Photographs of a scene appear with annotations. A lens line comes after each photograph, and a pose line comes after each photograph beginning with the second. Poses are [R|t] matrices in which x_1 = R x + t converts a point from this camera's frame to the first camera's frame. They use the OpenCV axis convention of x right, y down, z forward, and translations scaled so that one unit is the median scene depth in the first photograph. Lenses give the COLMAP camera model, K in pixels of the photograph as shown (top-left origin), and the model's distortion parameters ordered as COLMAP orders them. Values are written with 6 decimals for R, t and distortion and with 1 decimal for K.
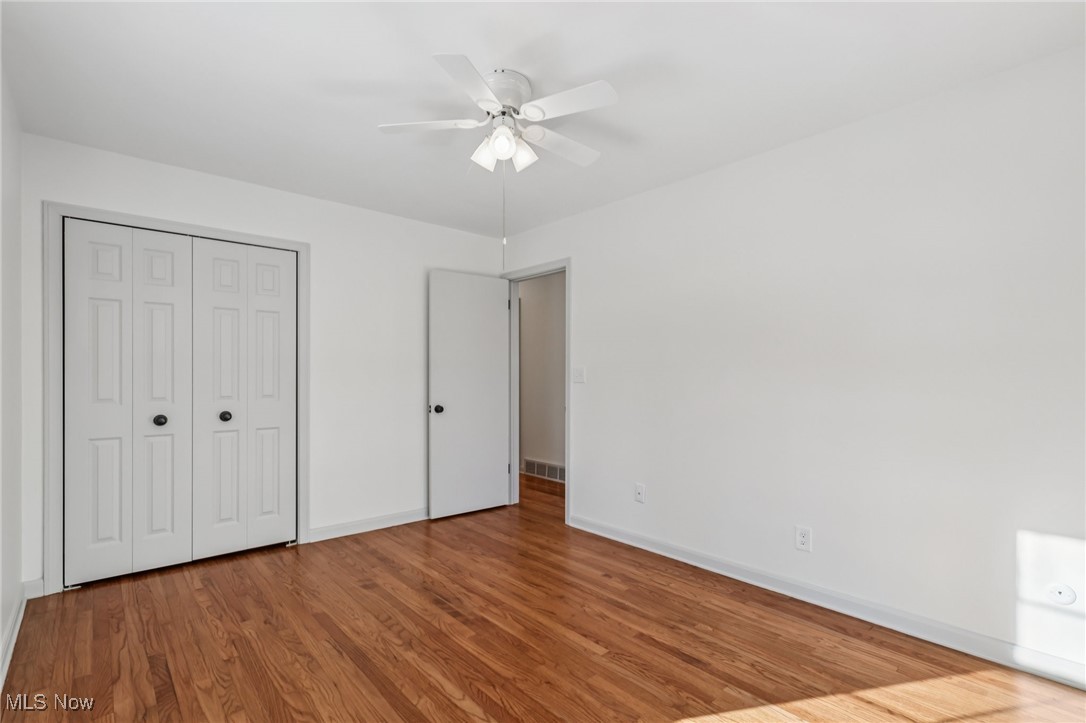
lens RADIAL K [[507.7, 0, 541.9], [0, 507.7, 368.3], [0, 0, 1]] dist [-0.001752, 0.000500]
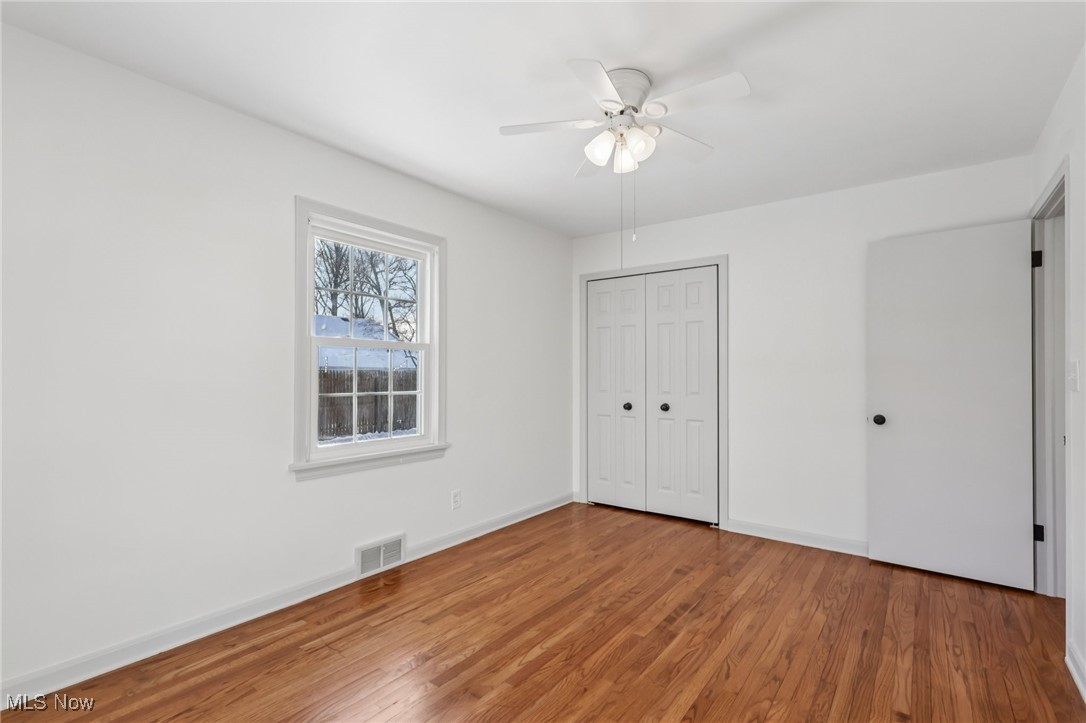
lens RADIAL K [[507.7, 0, 542.5], [0, 507.7, 366.3], [0, 0, 1]] dist [-0.001752, 0.000500]
pose [[0.202183, -0.016540, -0.979208, 0.672950], [0.007839, 0.999853, -0.015270, 0.008964], [0.979316, -0.004589, 0.202283, 0.508854]]
